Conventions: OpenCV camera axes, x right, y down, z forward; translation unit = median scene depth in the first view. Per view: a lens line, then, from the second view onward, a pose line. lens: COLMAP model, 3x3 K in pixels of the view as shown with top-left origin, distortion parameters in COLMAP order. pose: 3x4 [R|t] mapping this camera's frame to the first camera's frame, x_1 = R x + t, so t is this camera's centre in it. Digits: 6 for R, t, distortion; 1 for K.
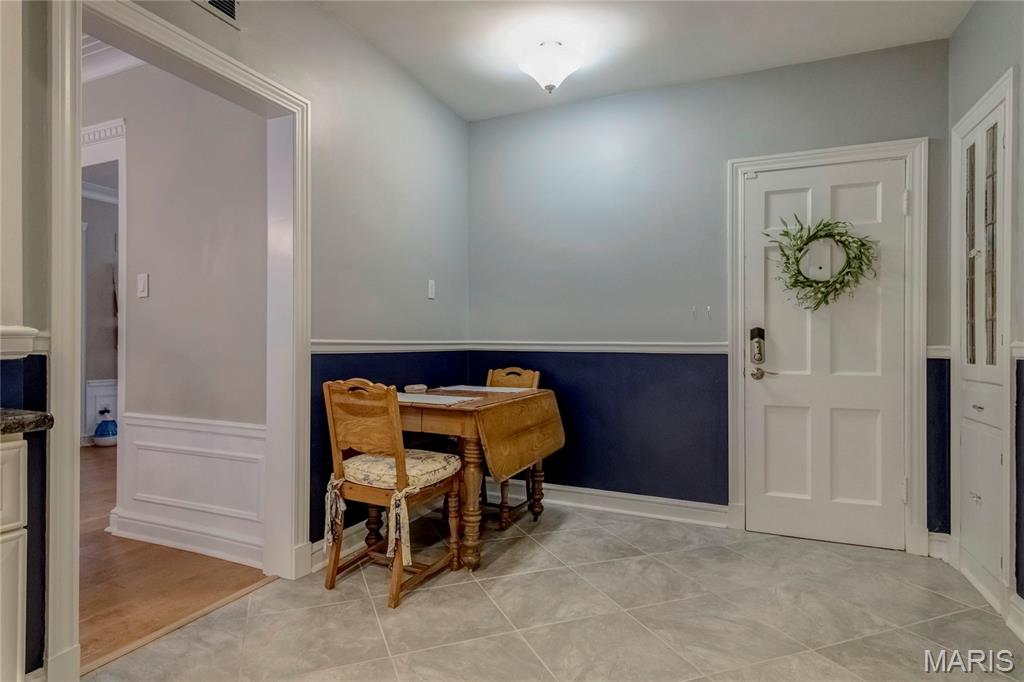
lens RADIAL K [[561.3, 0, 512.7], [0, 561.3, 343.6], [0, 0, 1]] dist [0.027590, -0.006517]
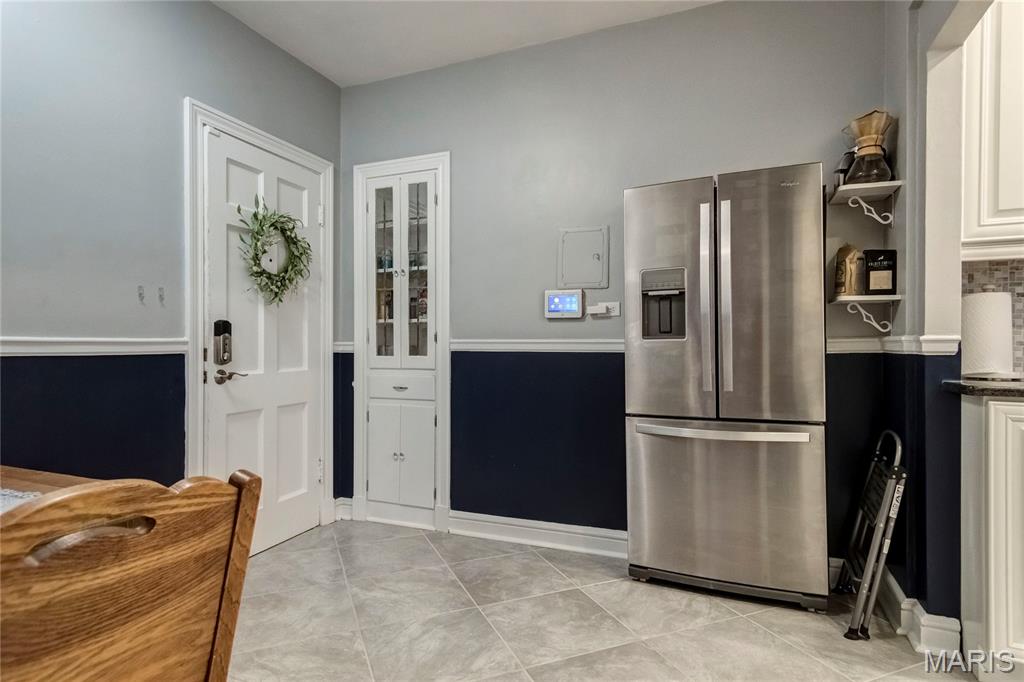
lens RADIAL K [[546.0, 0, 511.4], [0, 546.0, 339.7], [0, 0, 1]] dist [0.015631, -0.008873]
pose [[-0.003229, 0.000287, 0.999995, -0.383012], [-0.001219, 0.999999, -0.000291, -0.000673], [-0.999994, -0.001220, -0.003229, 0.615867]]
